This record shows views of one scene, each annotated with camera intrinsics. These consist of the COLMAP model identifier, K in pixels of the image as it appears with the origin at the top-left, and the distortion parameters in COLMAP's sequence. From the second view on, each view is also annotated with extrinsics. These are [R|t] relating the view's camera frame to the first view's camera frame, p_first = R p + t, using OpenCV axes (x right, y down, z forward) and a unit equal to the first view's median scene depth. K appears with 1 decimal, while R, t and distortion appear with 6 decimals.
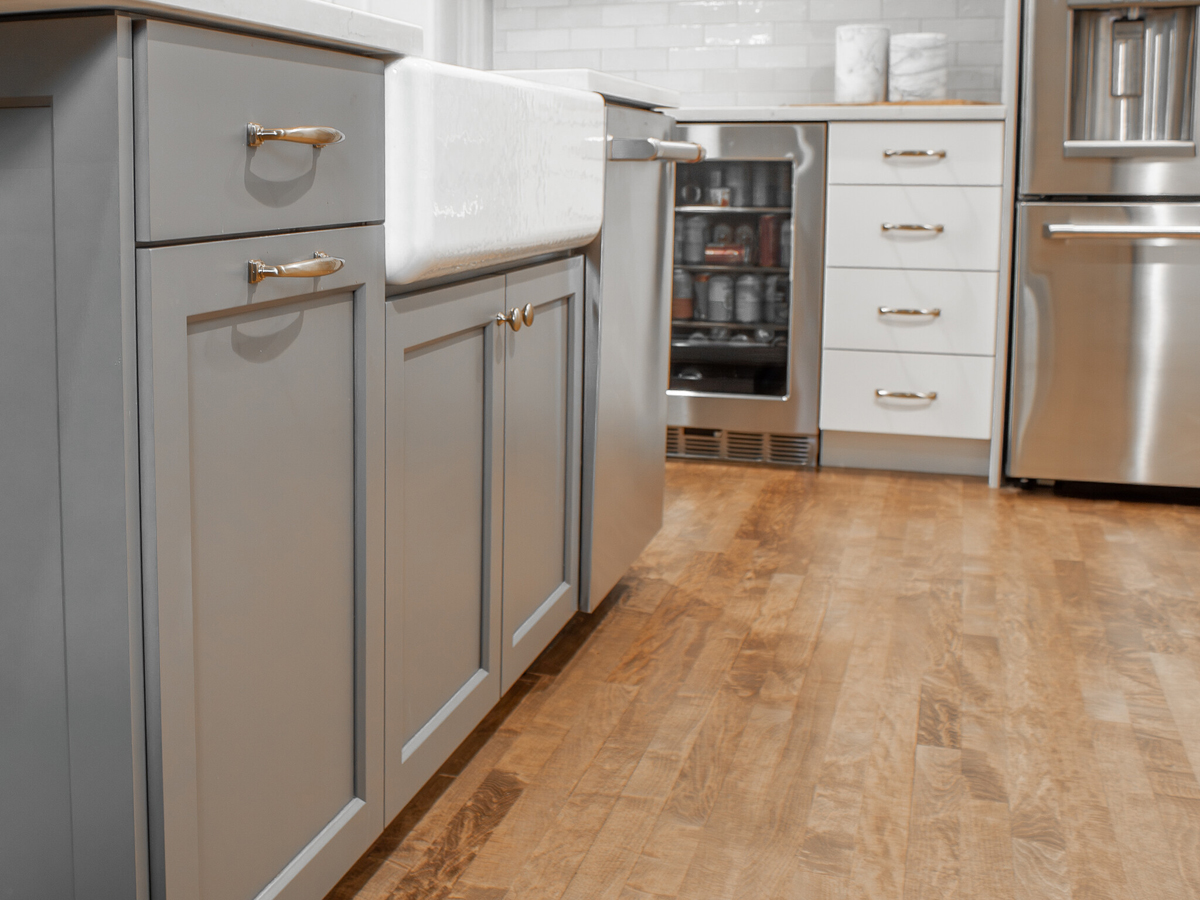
lens RADIAL K [[1502.1, 0, 276.2], [0, 1502.1, 335.6], [0, 0, 1]] dist [-0.163182, 0.117492]
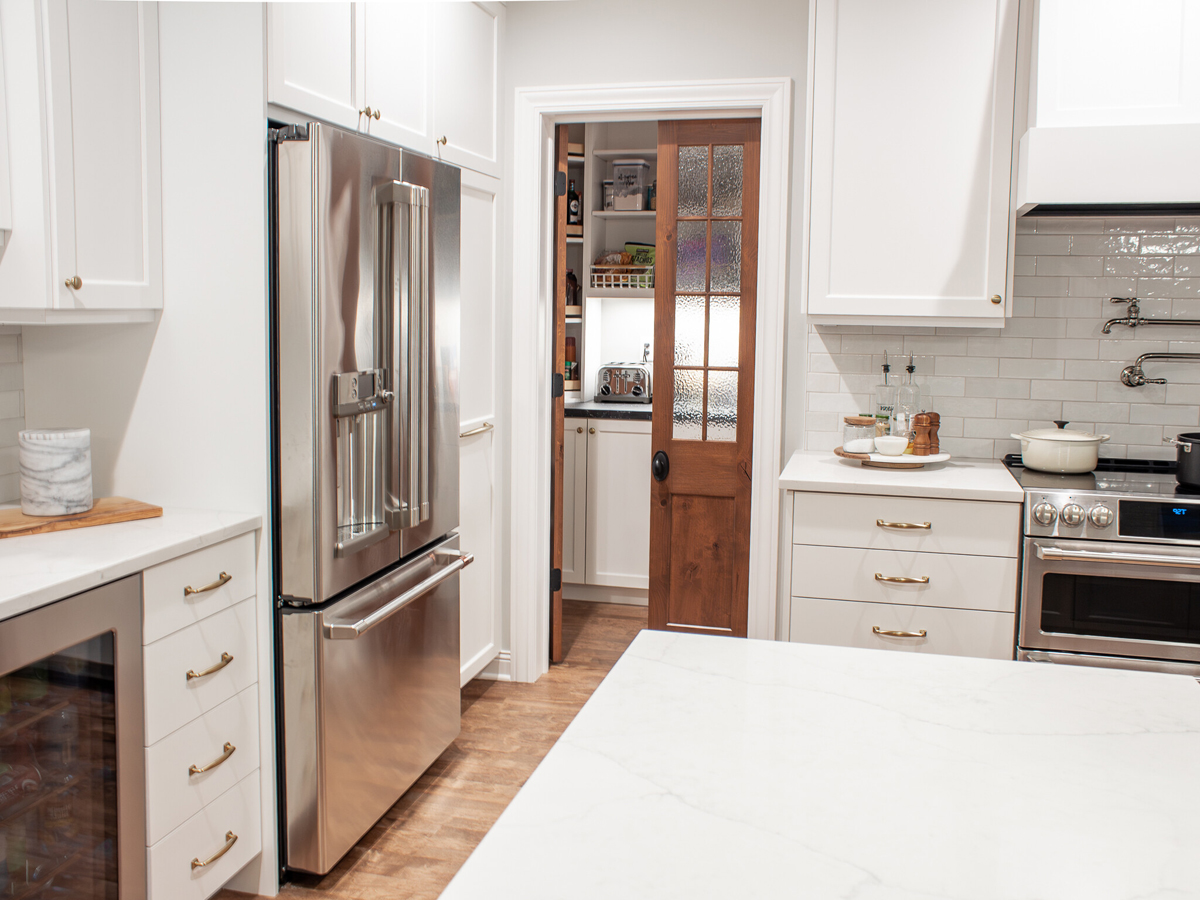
lens RADIAL K [[1130.0, 0, 580.0], [0, 1130.0, 404.0], [0, 0, 1]] dist [-0.068936, 0.129915]
pose [[-0.173004, -0.083996, 0.981333, -0.349571], [0.100310, 0.989673, 0.102394, -0.385953], [-0.979800, 0.116152, -0.162791, 1.219838]]
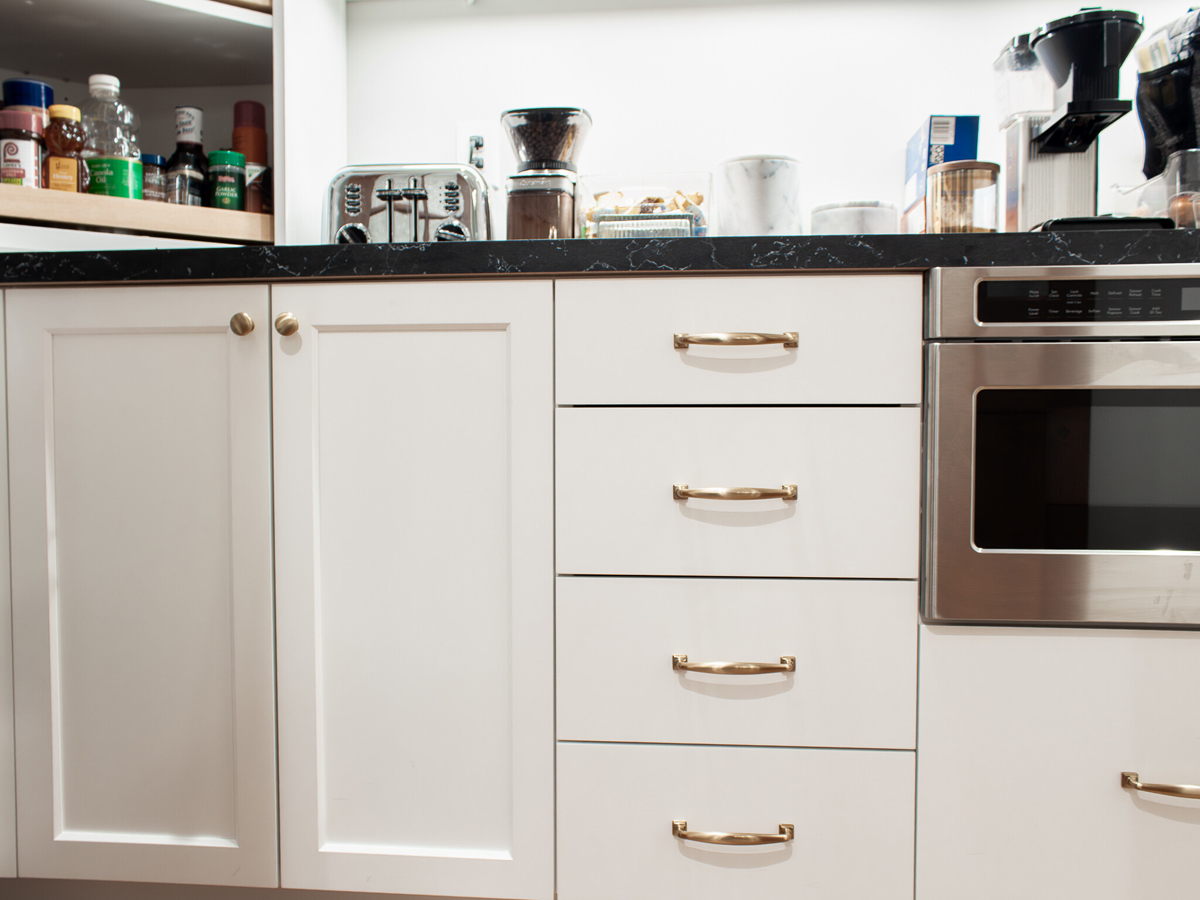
lens RADIAL K [[1104.3, 0, 580.9], [0, 1104.3, 467.8], [0, 0, 1]] dist [-0.081497, 0.133161]
pose [[-0.328798, -0.054074, 0.942851, 1.053790], [0.109855, 0.989392, 0.095053, -0.100731], [-0.937989, 0.134830, -0.319370, 0.924754]]
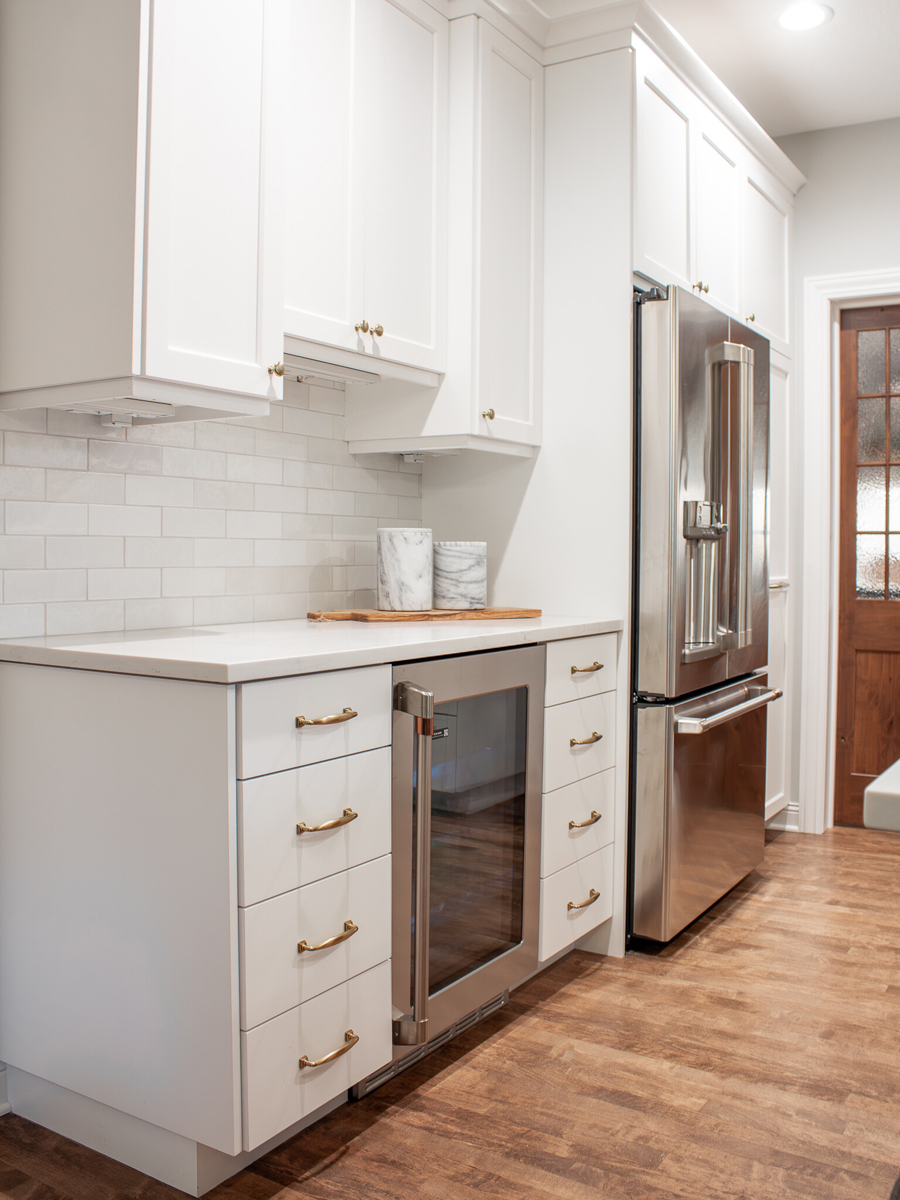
lens RADIAL K [[1132.9, 0, 442.4], [0, 1132.9, 564.9], [0, 0, 1]] dist [-0.166485, 0.127725]
pose [[0.128017, -0.005087, 0.991759, -0.504575], [0.103470, 0.994598, -0.008254, -0.278800], [-0.986360, 0.103674, 0.127852, 1.376487]]
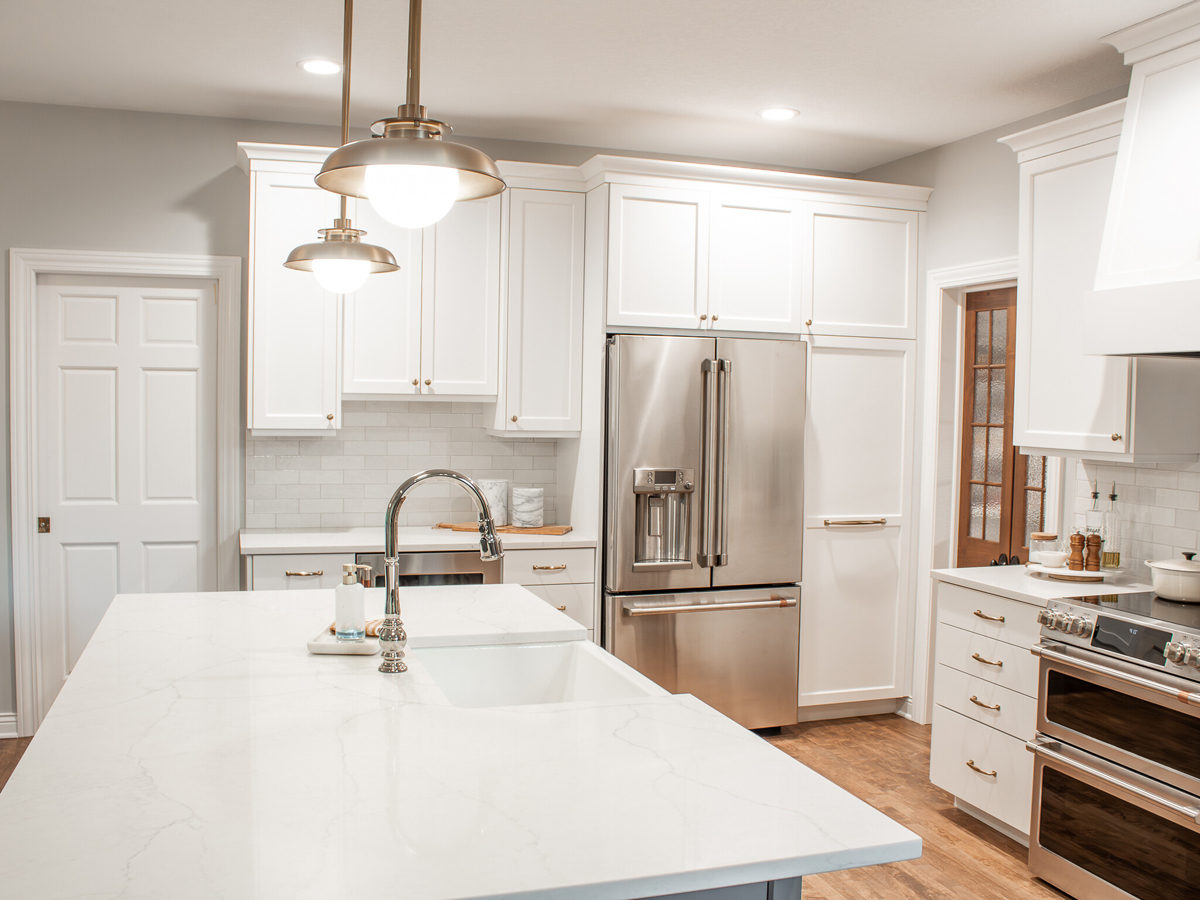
lens RADIAL K [[1132.9, 0, 582.2], [0, 1132.9, 452.0], [0, 0, 1]] dist [-0.166485, 0.127725]
pose [[0.738981, -0.012016, 0.673619, -0.630505], [0.055286, 0.997550, -0.042856, -0.282204], [-0.671454, 0.068912, 0.737835, -0.062985]]
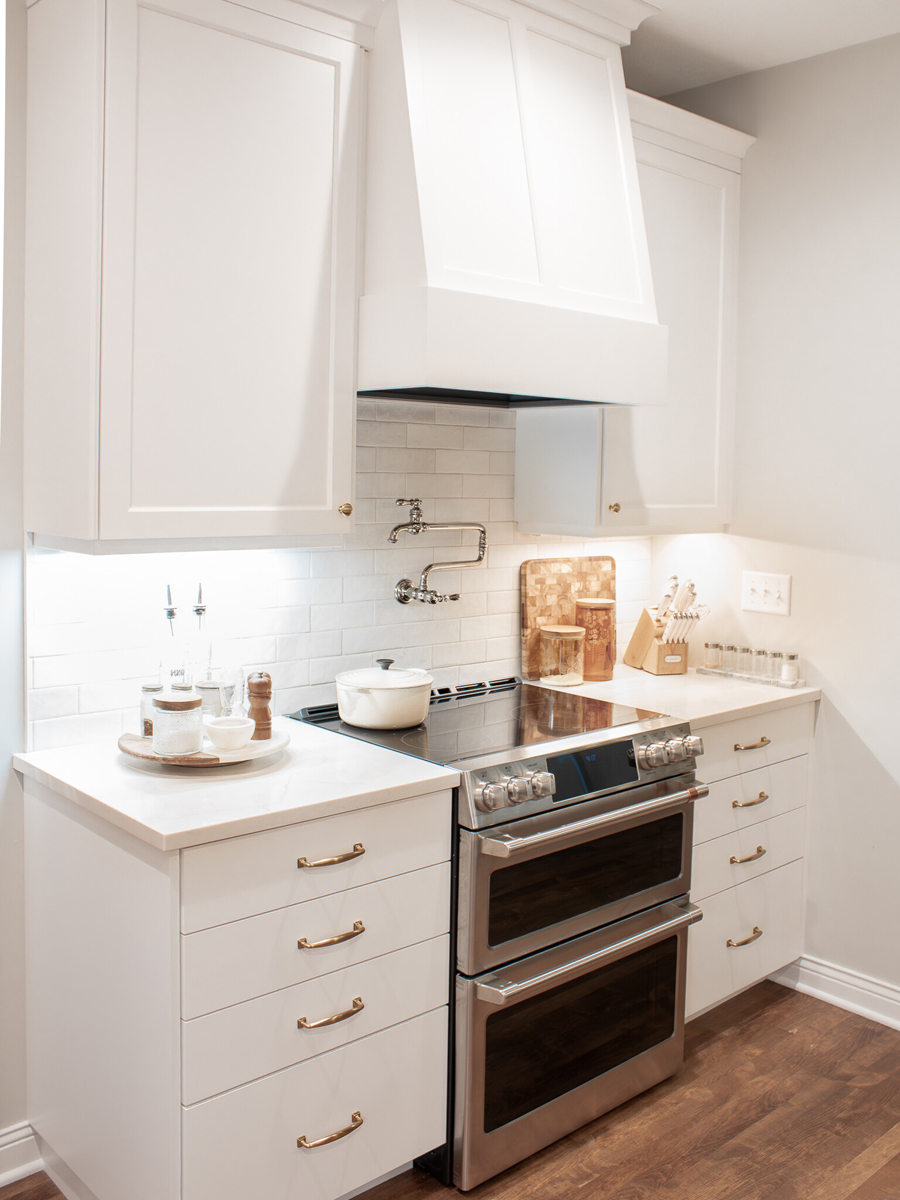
lens RADIAL K [[1169.1, 0, 477.9], [0, 1169.1, 513.3], [0, 0, 1]] dist [-0.149625, 0.164407]
pose [[-0.927802, -0.030710, 0.371806, 0.381613], [0.024843, 0.989309, 0.143706, -0.459886], [-0.372244, 0.142567, -0.917120, 1.383244]]
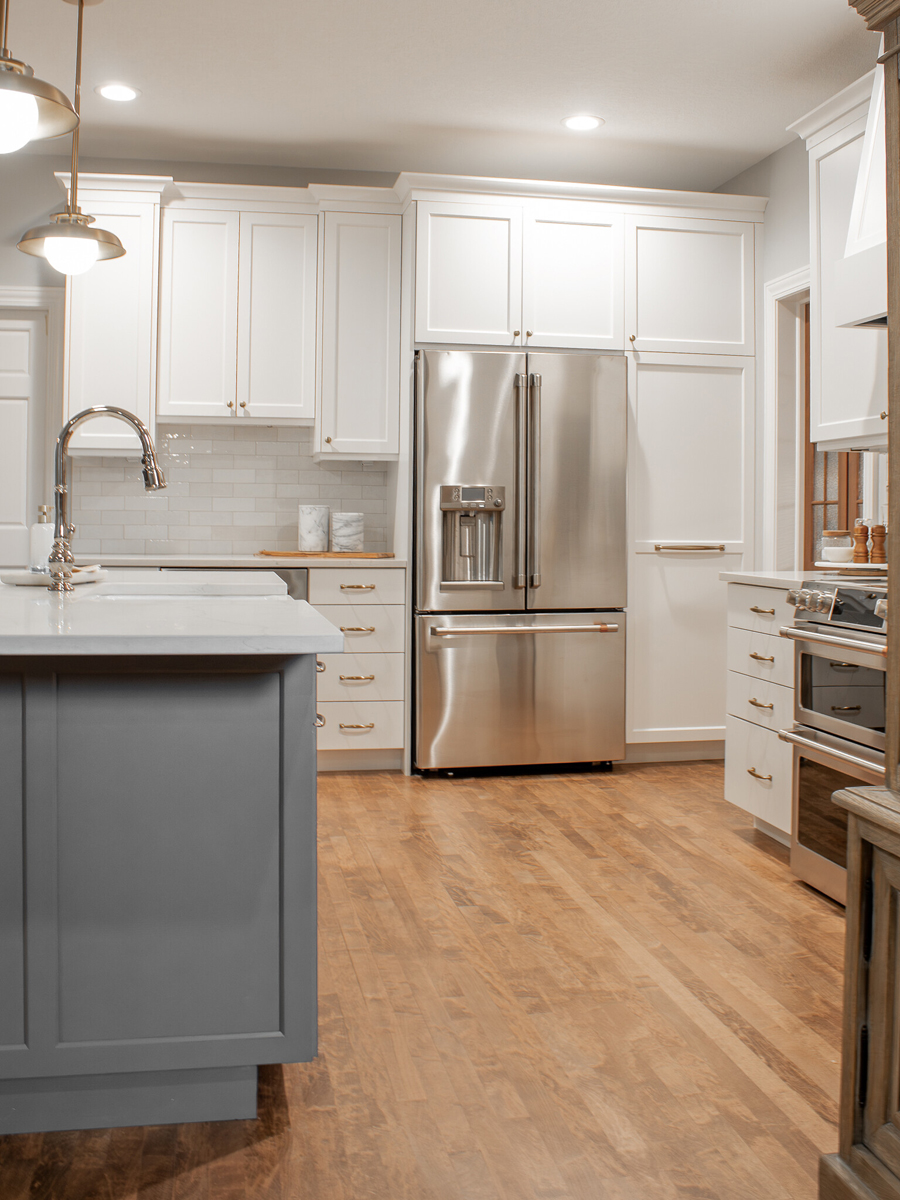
lens RADIAL K [[1242.2, 0, 433.9], [0, 1242.2, 504.2], [0, 0, 1]] dist [-0.140864, 0.023578]
pose [[0.819350, 0.021587, 0.572887, -0.469868], [0.049929, 0.992807, -0.108818, -0.078828], [-0.571116, 0.117763, 0.812378, -0.368668]]
